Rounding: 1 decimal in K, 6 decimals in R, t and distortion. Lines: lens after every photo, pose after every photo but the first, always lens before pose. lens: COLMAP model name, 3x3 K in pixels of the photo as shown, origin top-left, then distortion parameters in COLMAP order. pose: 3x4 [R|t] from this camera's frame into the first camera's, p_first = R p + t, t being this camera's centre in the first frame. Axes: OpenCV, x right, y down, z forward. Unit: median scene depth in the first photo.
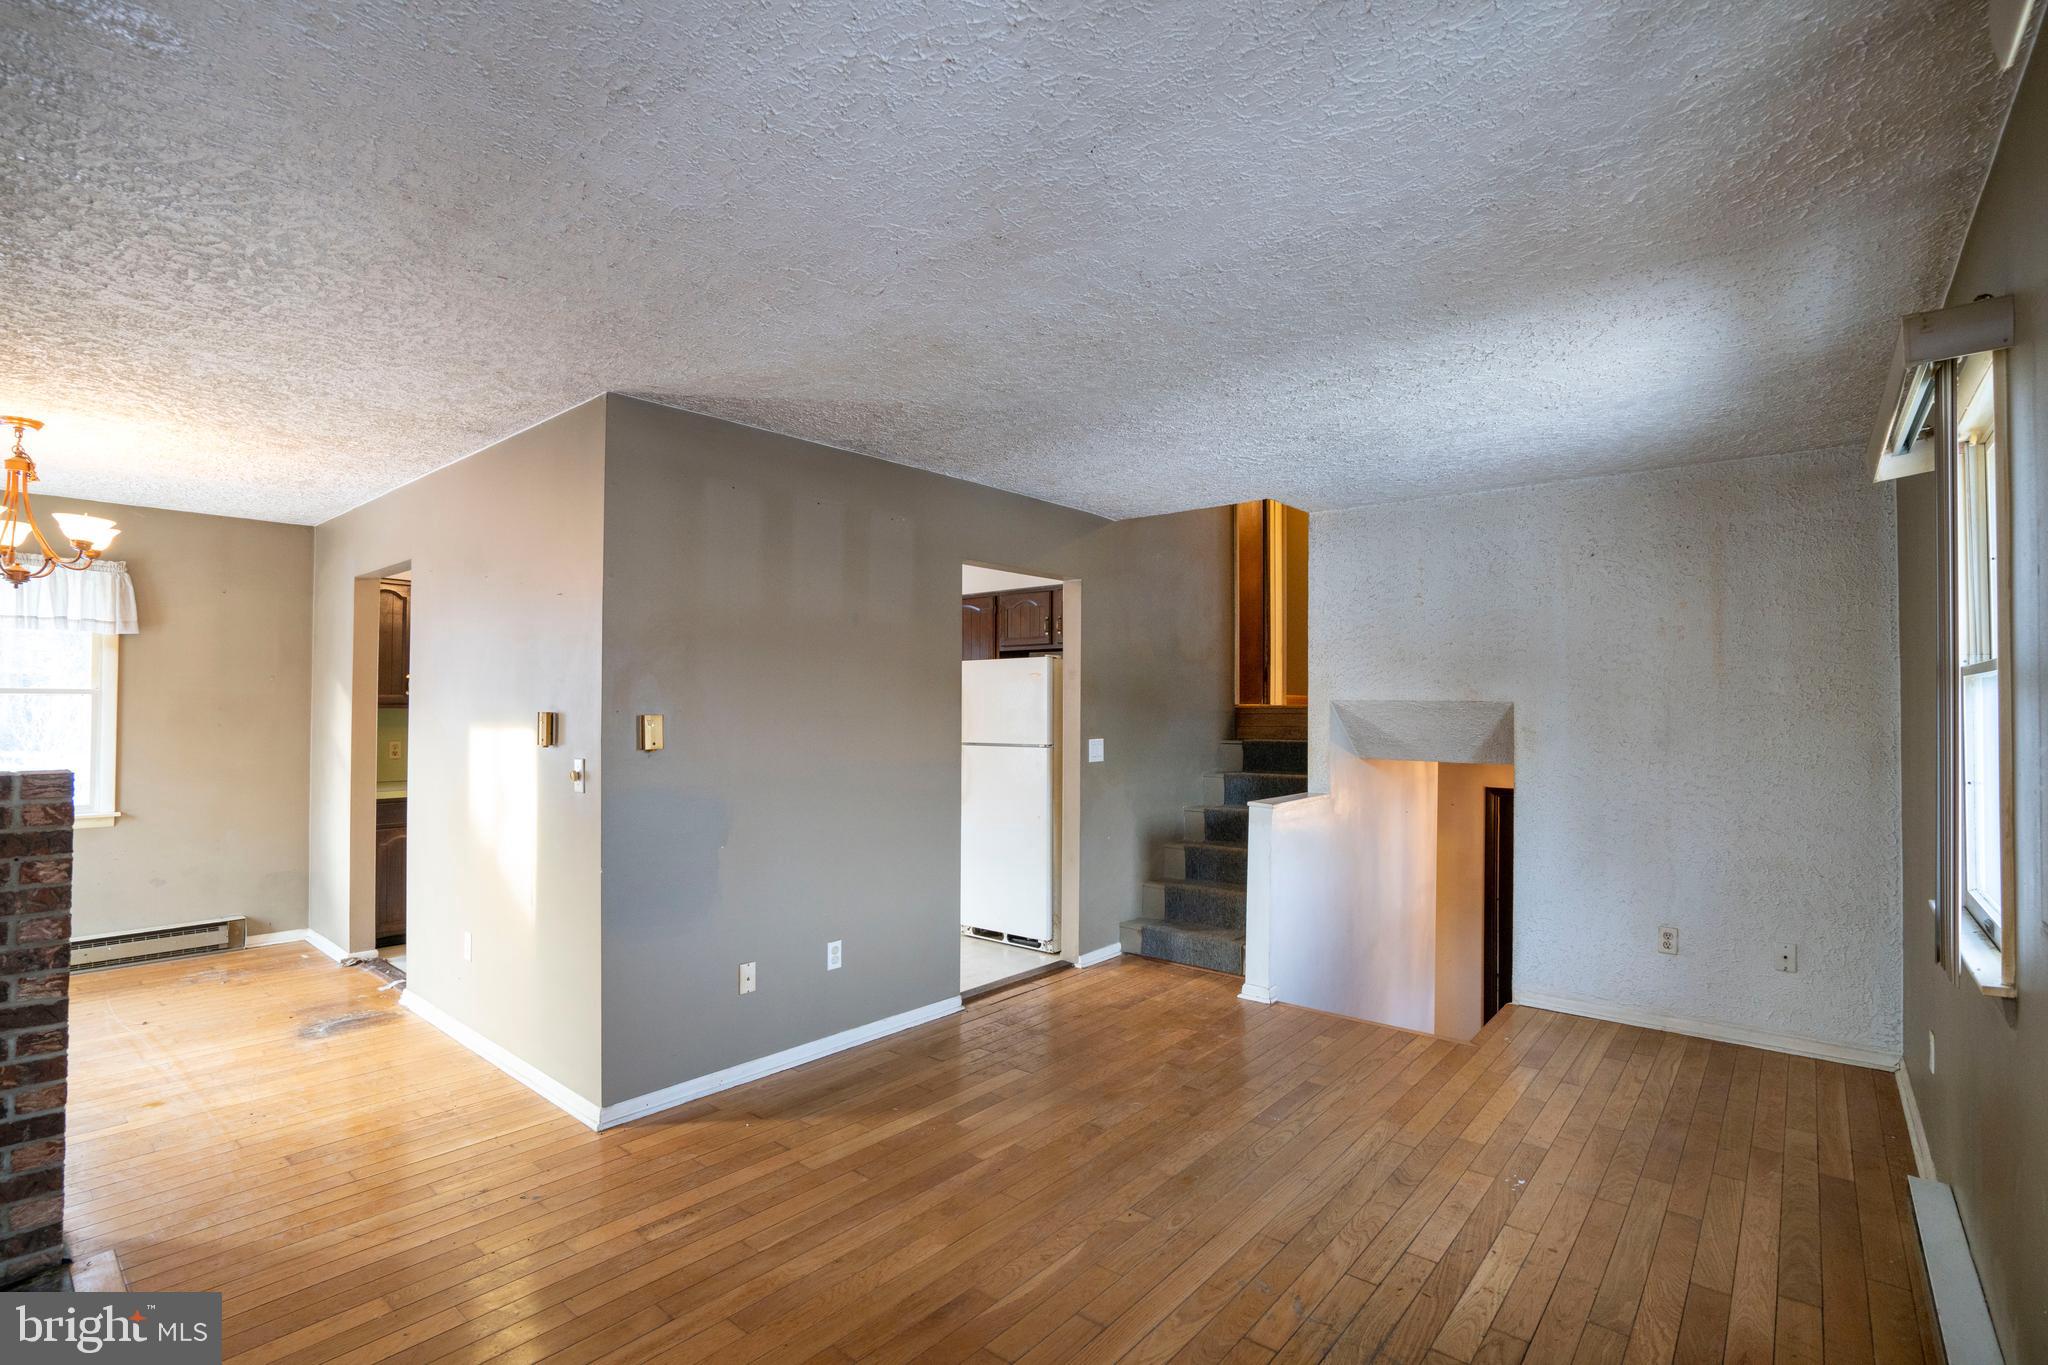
lens RADIAL K [[959.1, 0, 1017.2], [0, 959.1, 691.4], [0, 0, 1]] dist [-0.067086, 0.031684]
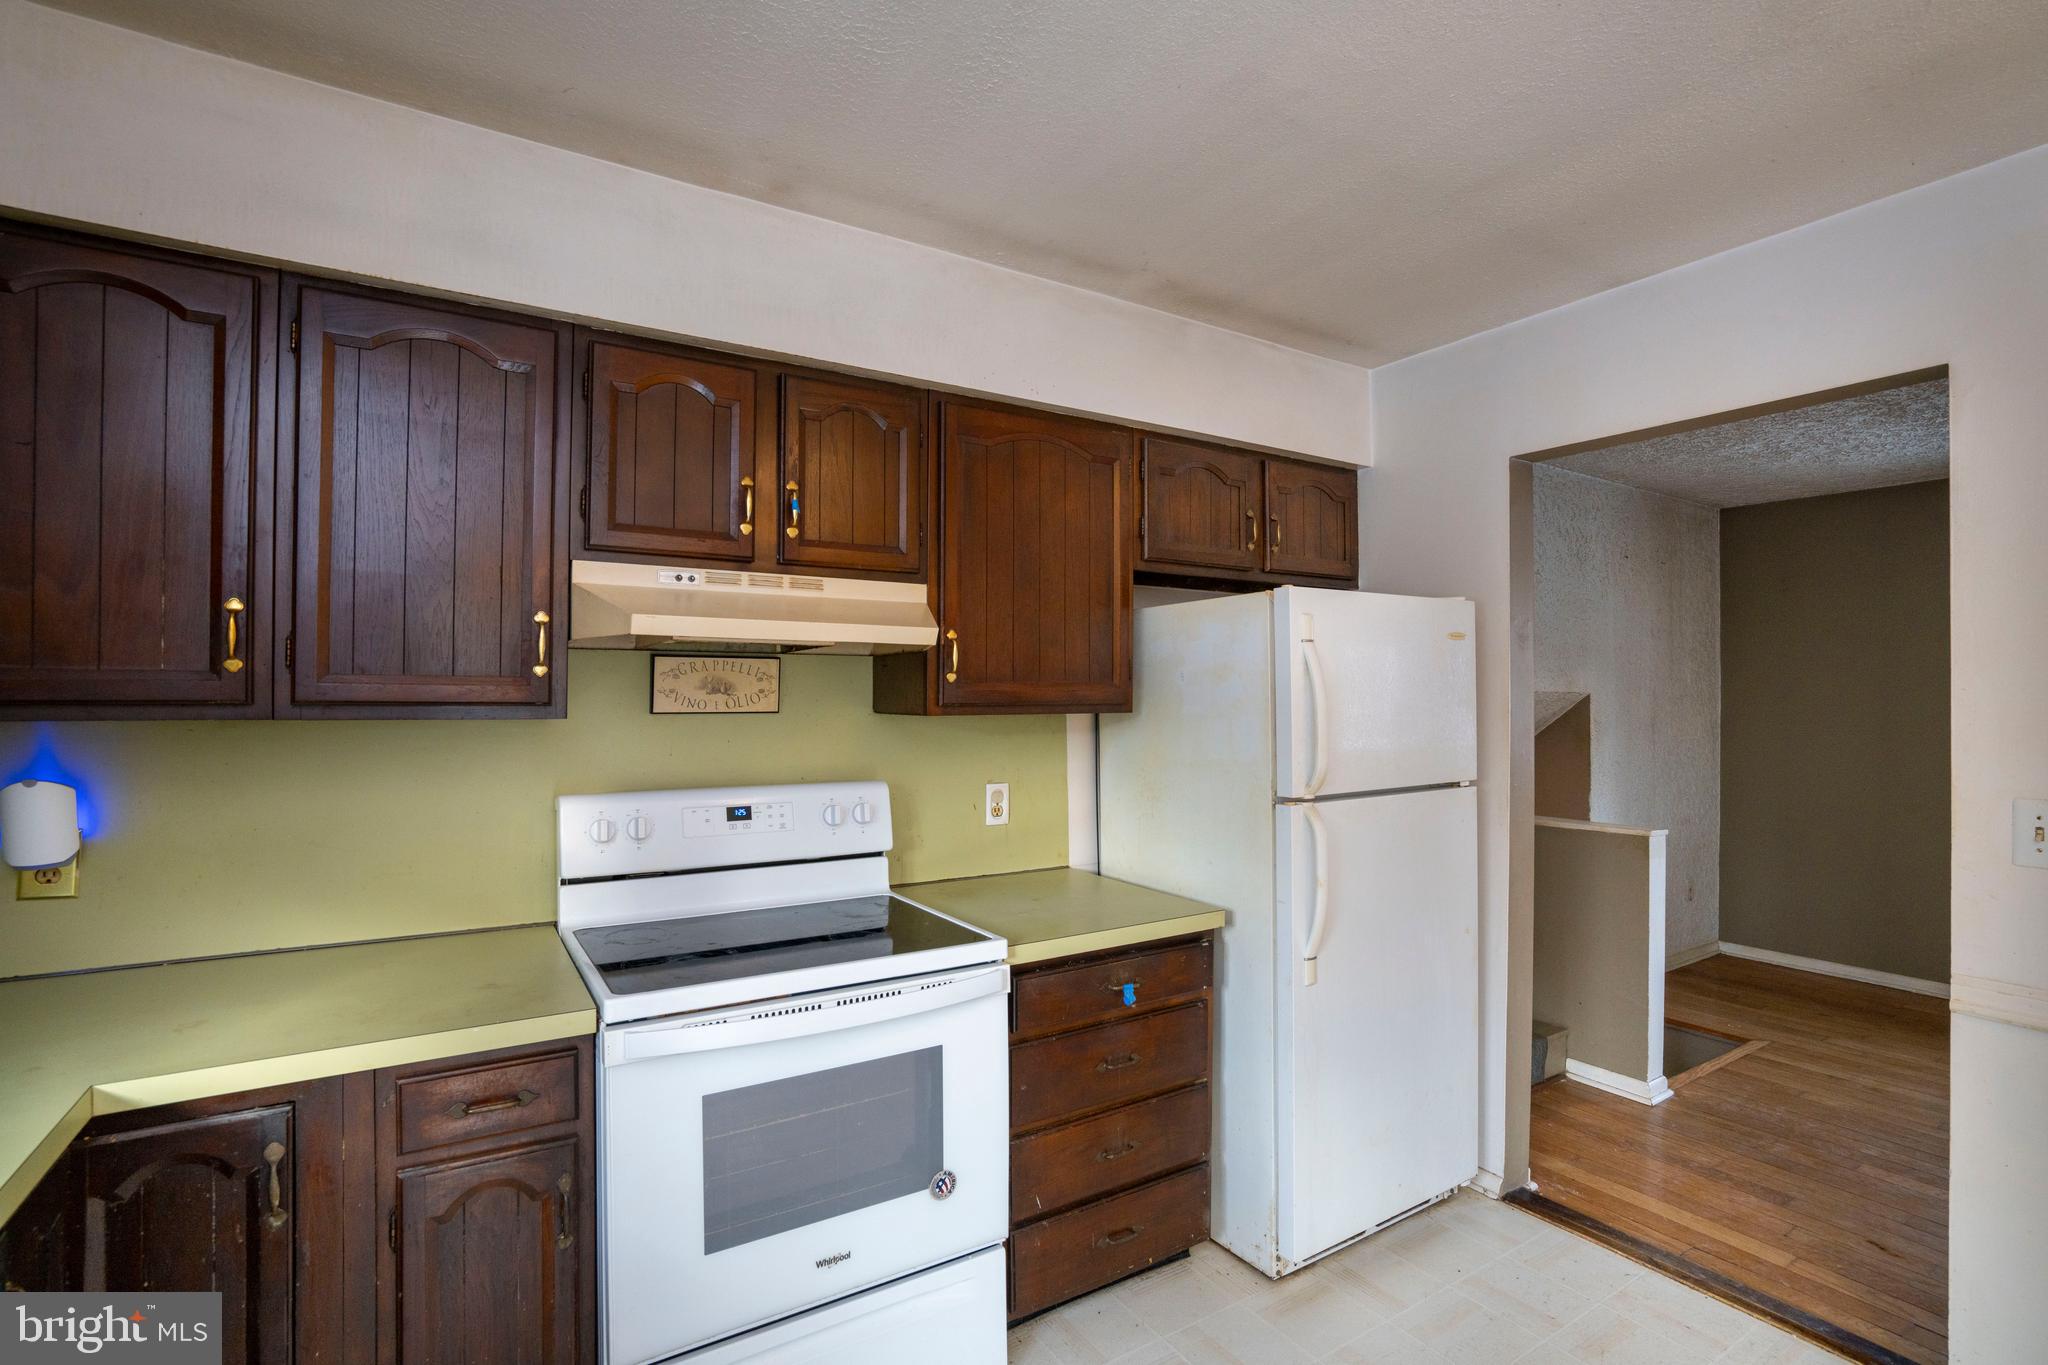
lens RADIAL K [[959.1, 0, 1017.2], [0, 959.1, 691.4], [0, 0, 1]] dist [-0.067086, 0.031684]
pose [[0.300673, 0.000452, 0.953727, -0.737284], [-0.011187, 0.999933, 0.003053, 0.017190], [-0.953662, -0.011587, 0.300658, 1.588626]]
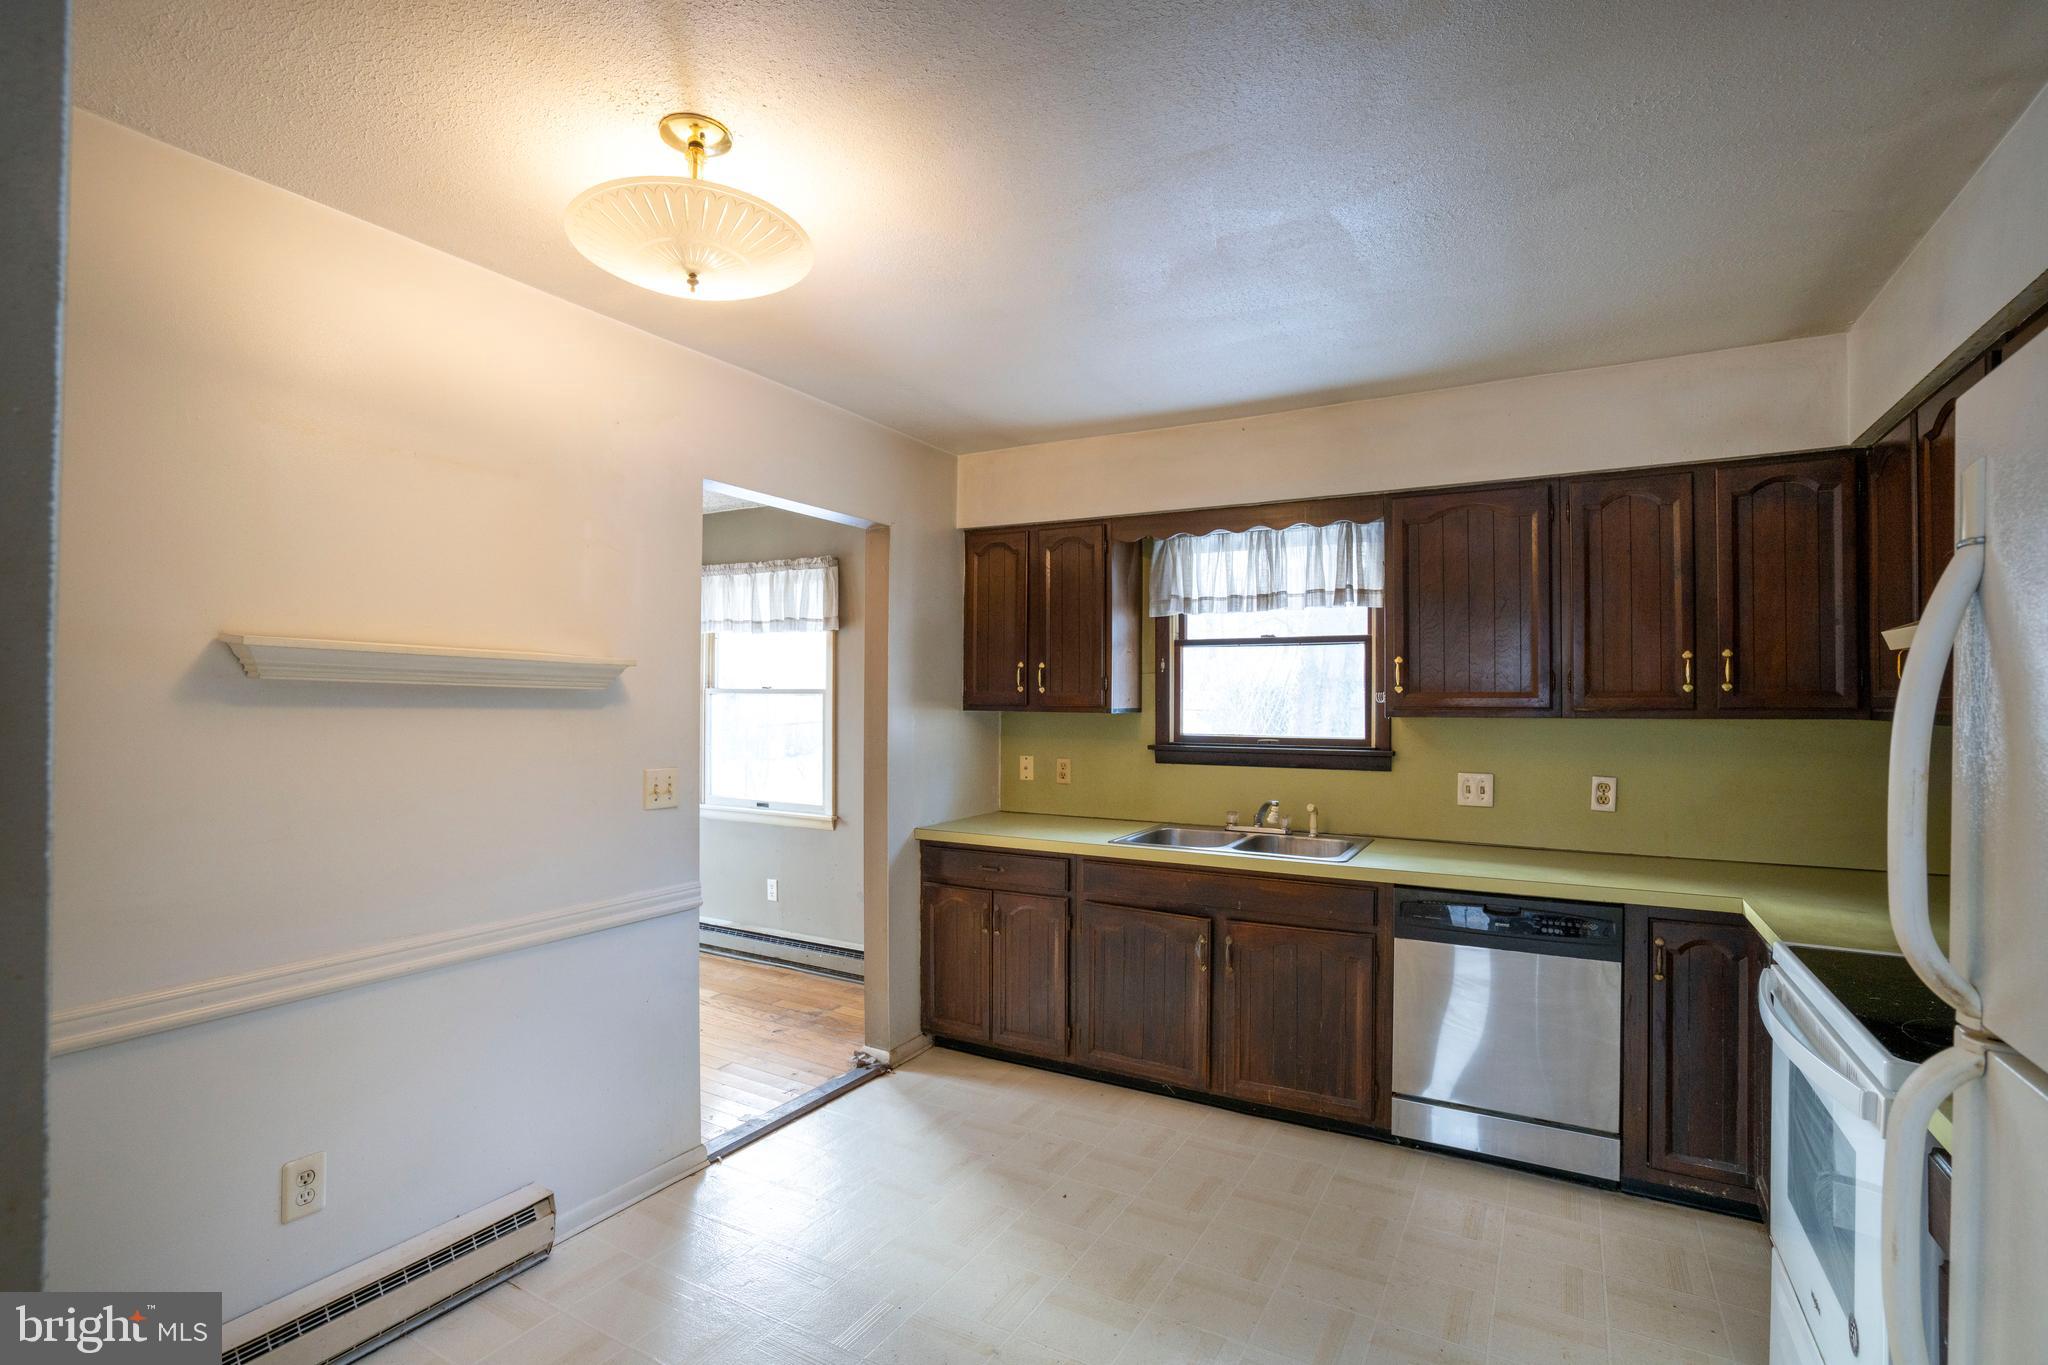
lens RADIAL K [[959.1, 0, 1017.2], [0, 959.1, 691.4], [0, 0, 1]] dist [-0.067086, 0.031684]
pose [[0.185185, -0.011040, -0.982642, 0.055740], [0.007486, 0.999924, -0.009824, 0.016253], [0.982675, -0.005537, 0.185253, 1.360754]]
